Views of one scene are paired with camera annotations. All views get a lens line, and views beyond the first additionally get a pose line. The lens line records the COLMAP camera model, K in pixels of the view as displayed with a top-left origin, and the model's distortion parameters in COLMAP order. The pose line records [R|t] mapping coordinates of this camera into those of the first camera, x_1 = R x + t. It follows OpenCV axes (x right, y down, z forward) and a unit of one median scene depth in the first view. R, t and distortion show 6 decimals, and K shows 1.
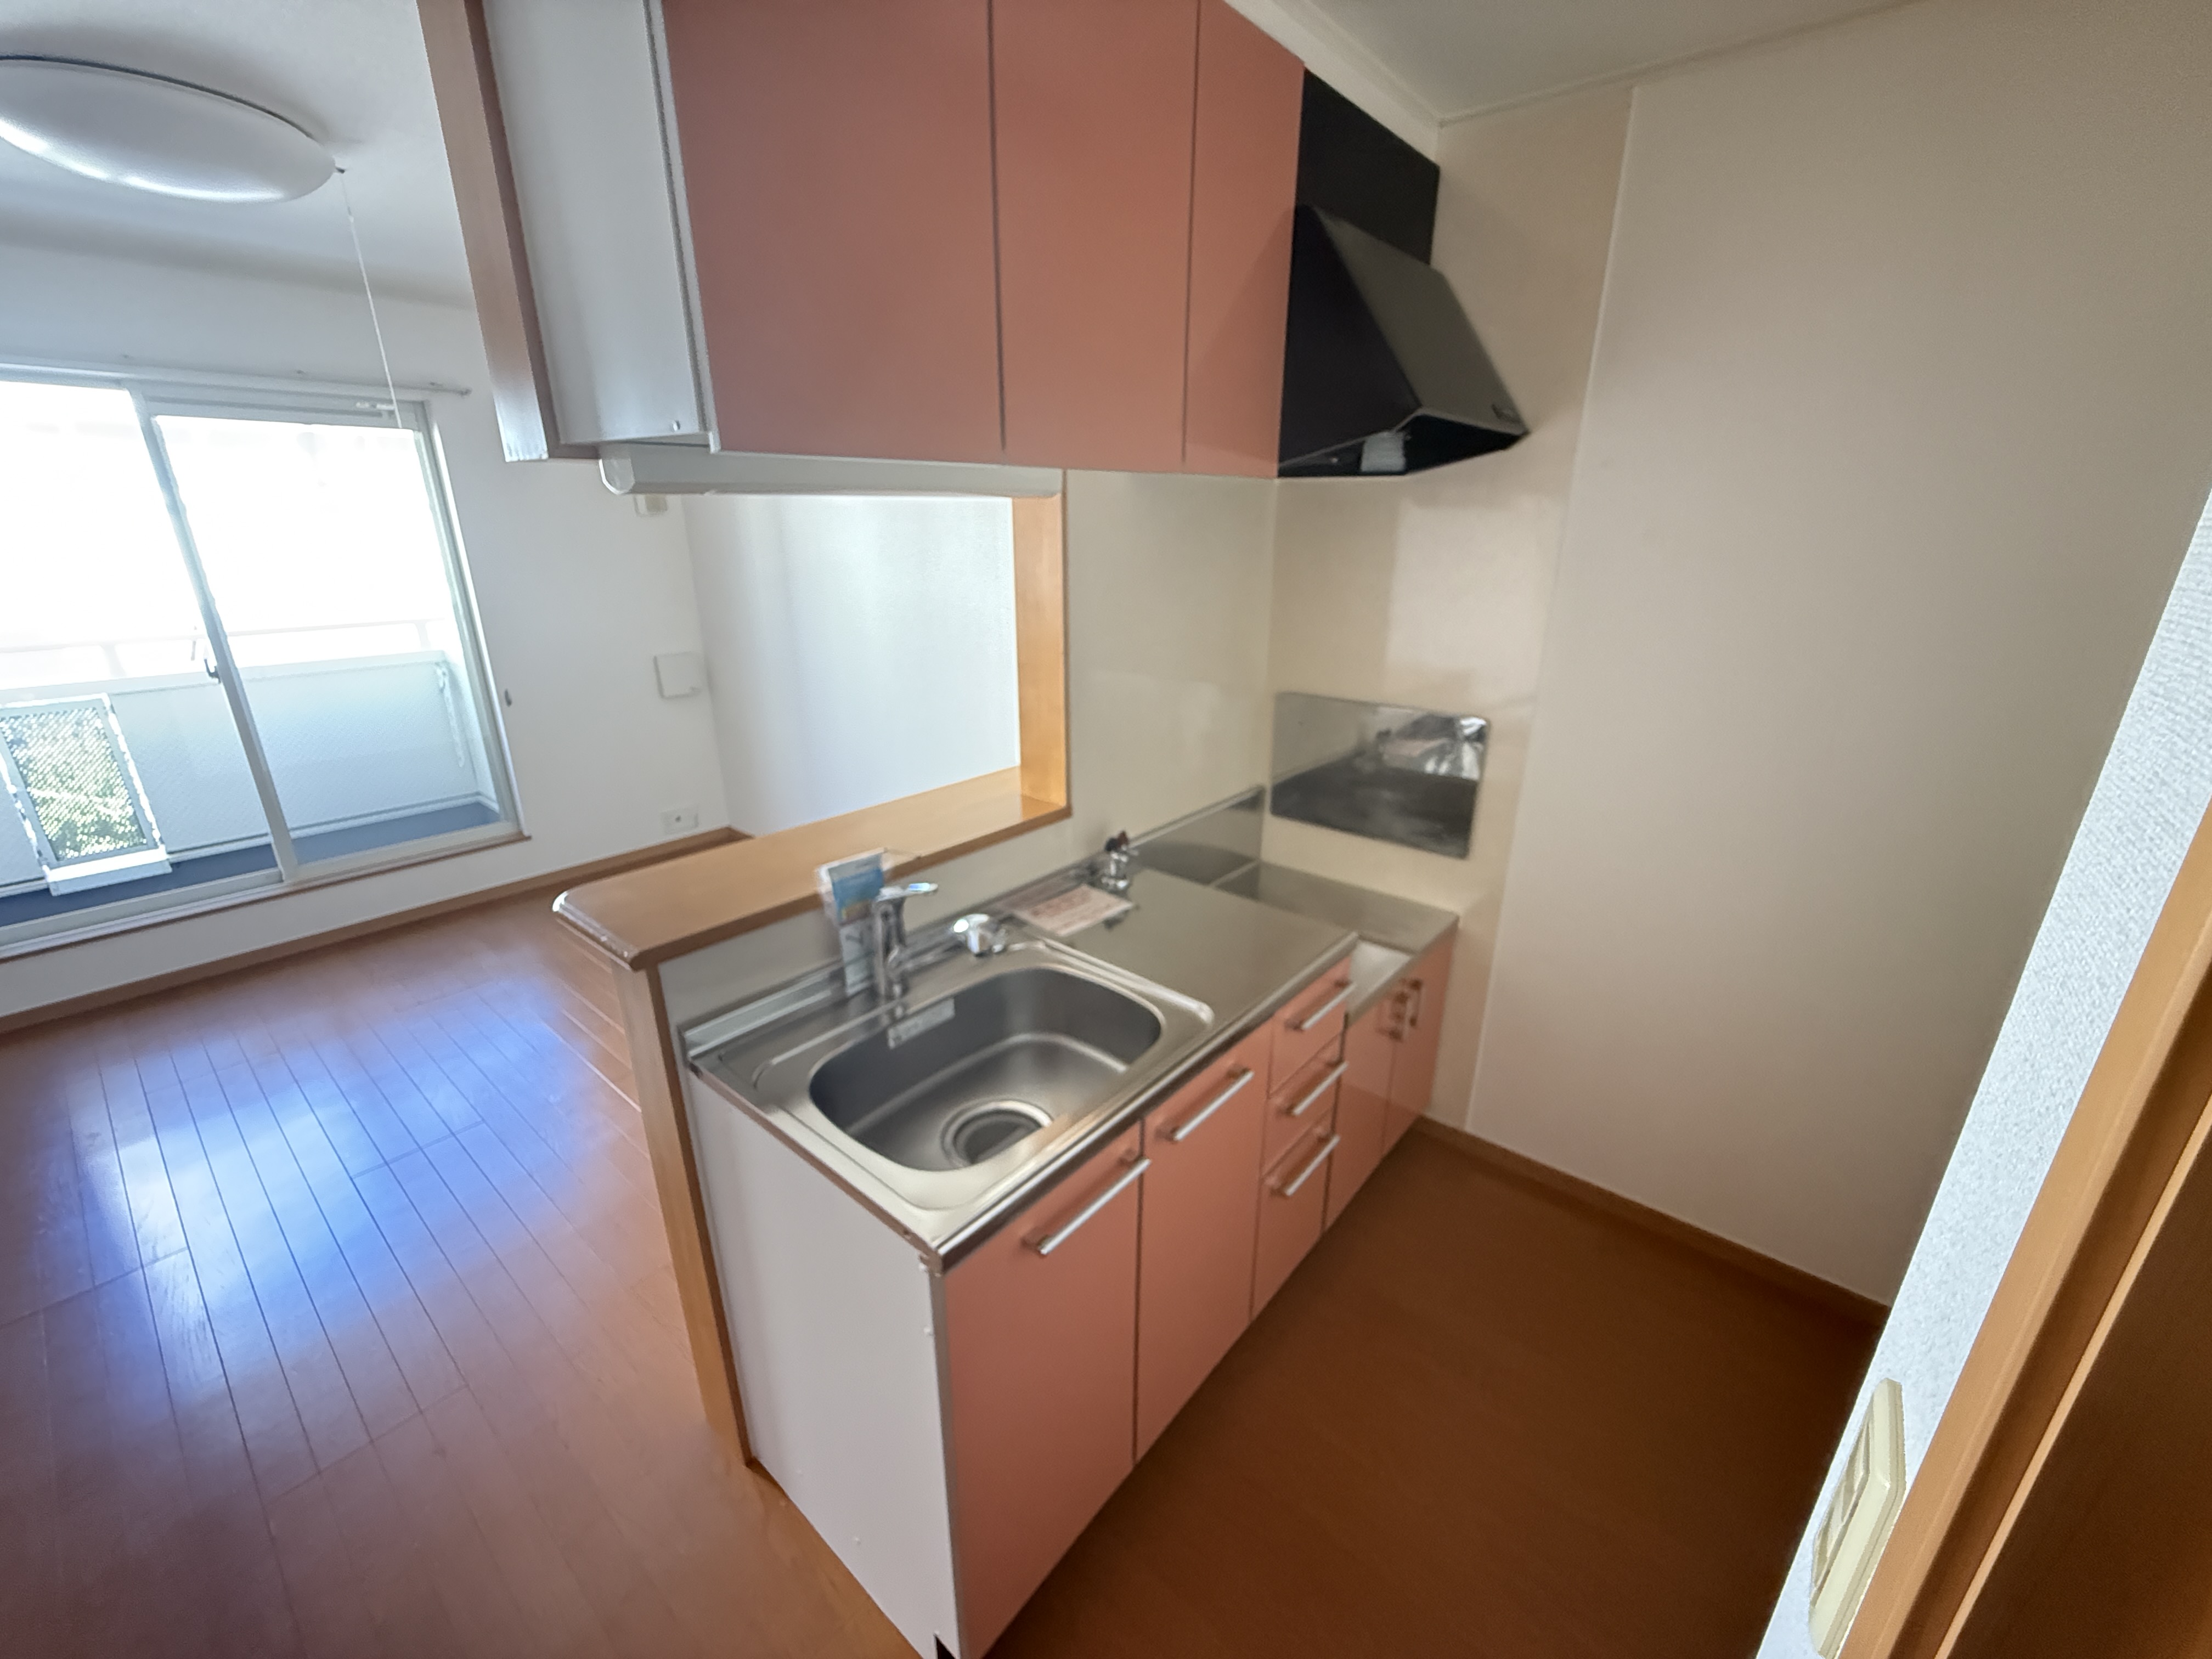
lens RADIAL K [[884.0, 0, 1101.9], [0, 884.0, 836.7], [0, 0, 1]] dist [0.001722, -0.000133]
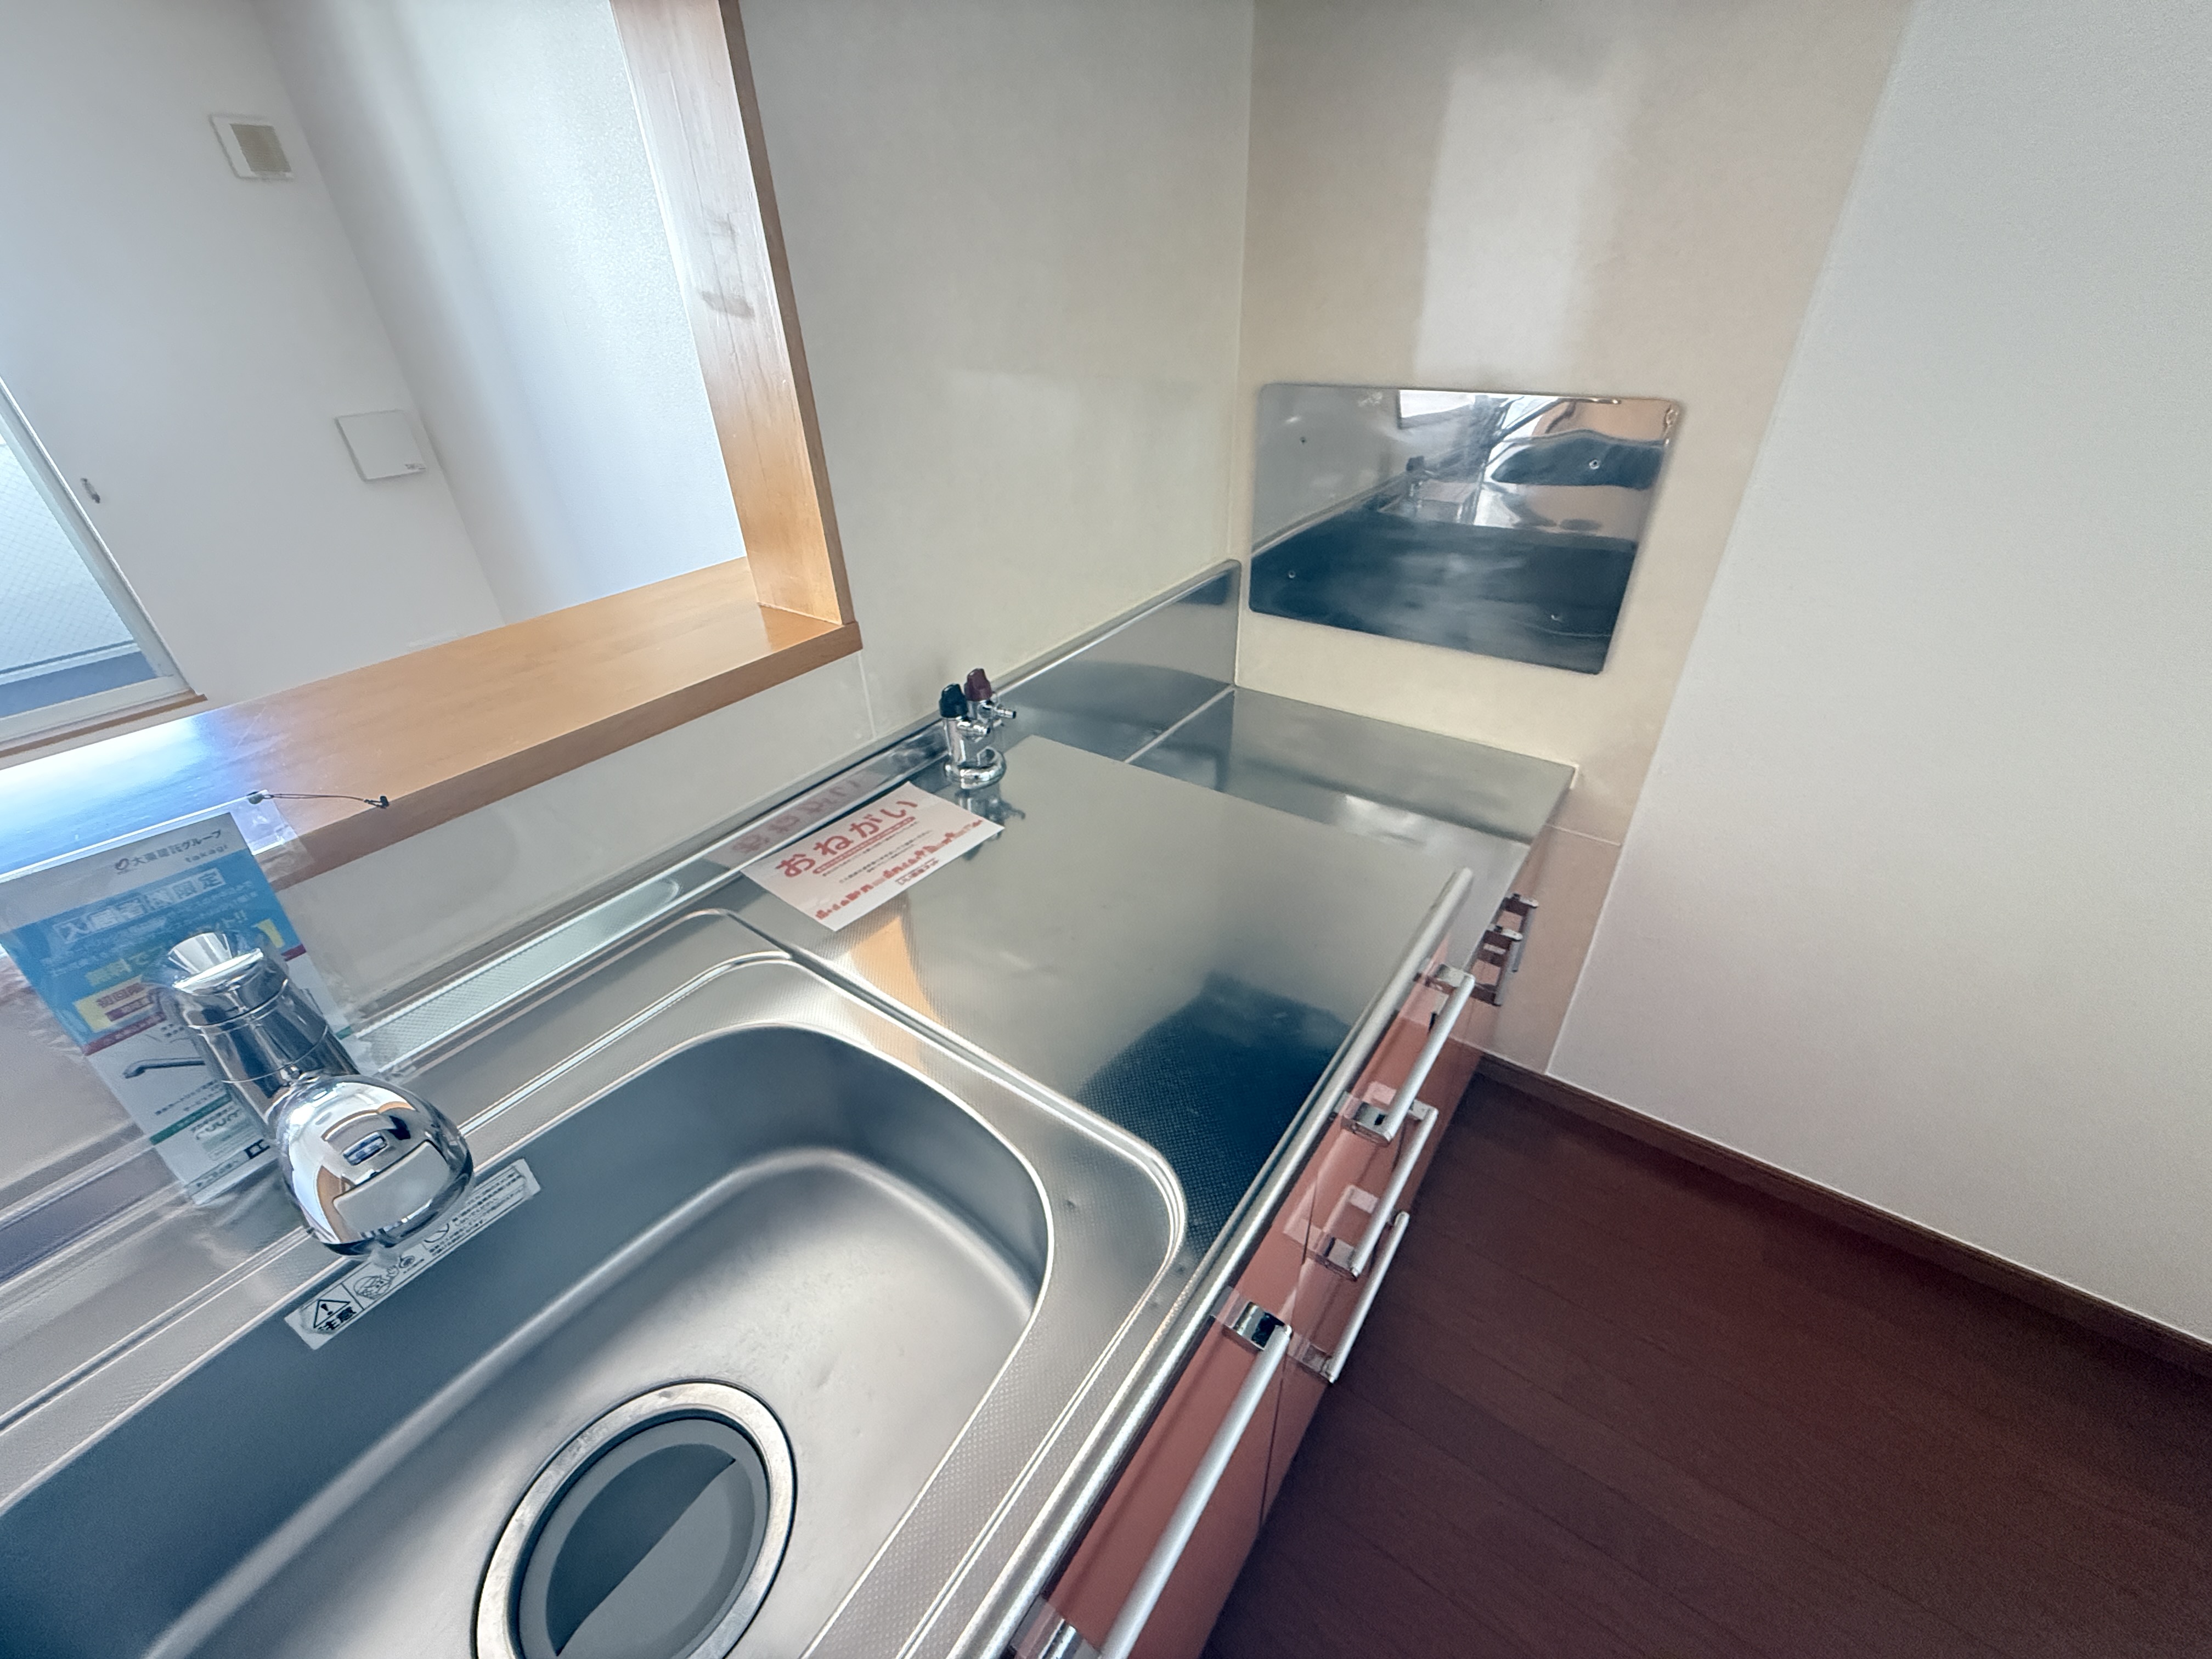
lens RADIAL K [[884.0, 0, 1101.9], [0, 884.0, 836.7], [0, 0, 1]] dist [0.001722, -0.000133]
pose [[0.996047, -0.072021, 0.051989, 0.050106], [0.058249, 0.971486, 0.229831, -0.020486], [-0.067059, -0.225895, 0.971841, 0.403476]]
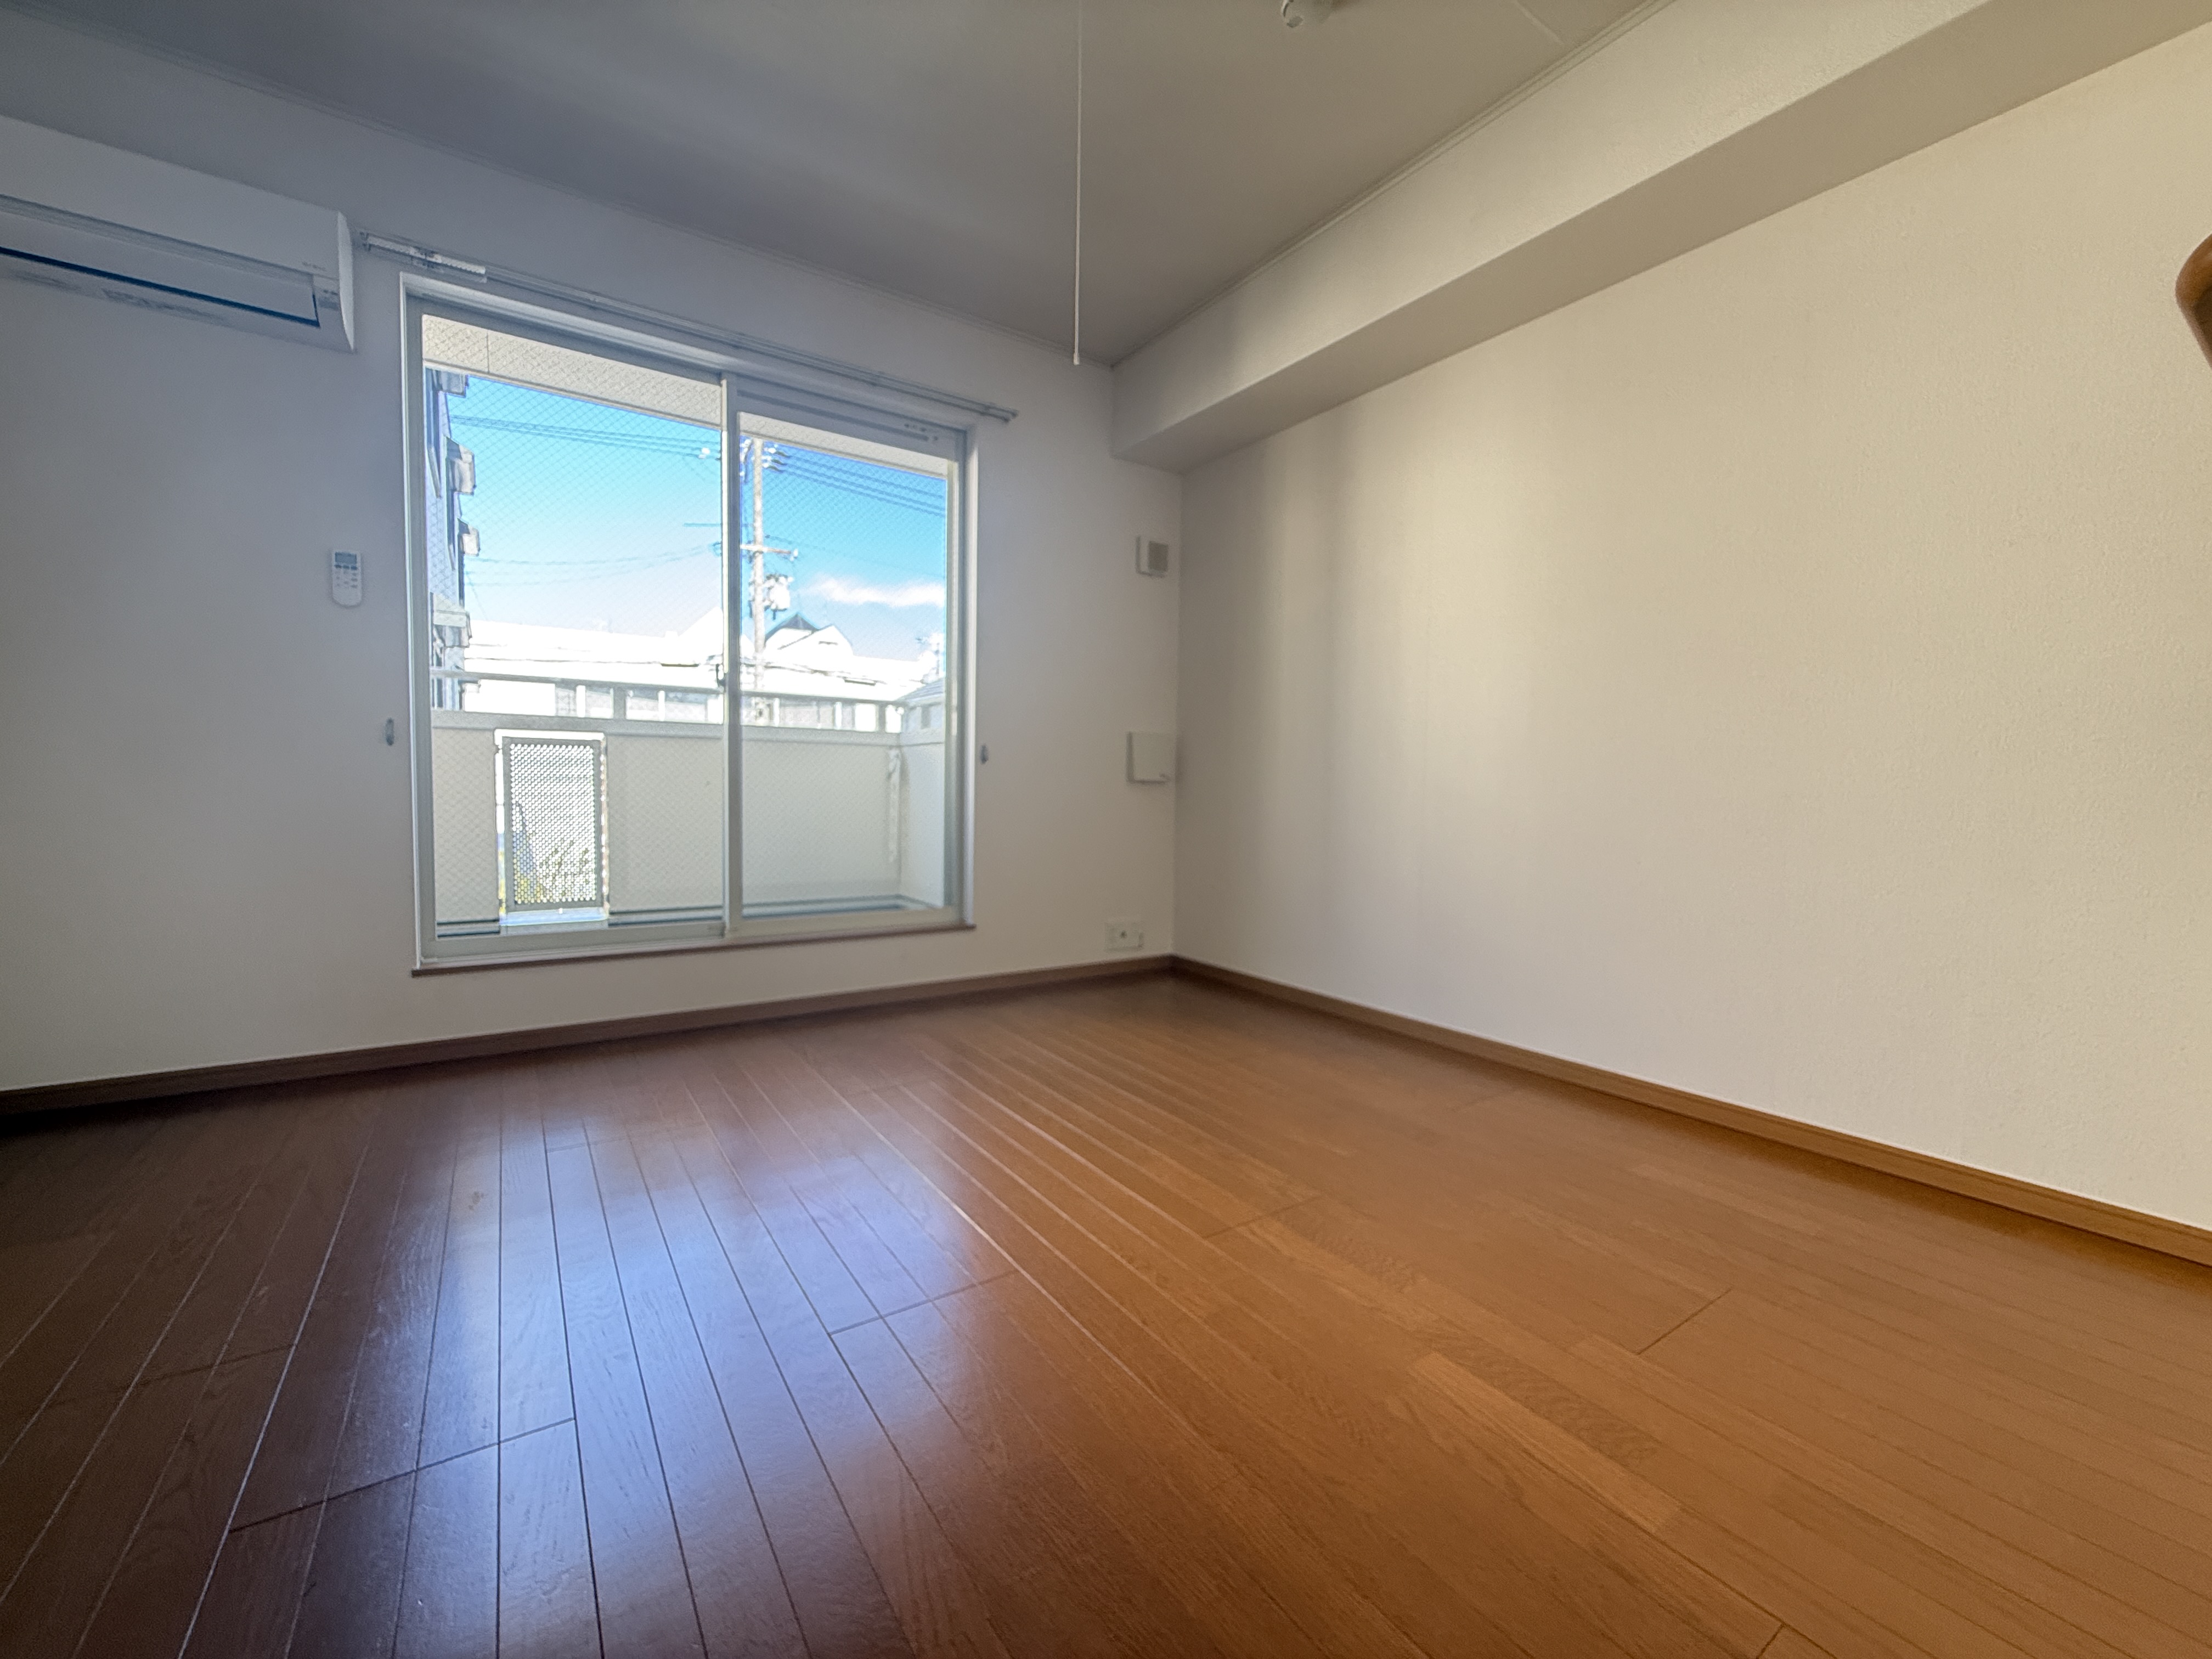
lens RADIAL K [[884.0, 0, 1101.9], [0, 884.0, 836.7], [0, 0, 1]] dist [0.001722, -0.000133]
pose [[0.962161, 0.023024, -0.271509, -0.551666], [-0.101045, 0.955528, -0.277049, 0.229953], [0.253055, 0.294000, 0.921698, 0.459902]]
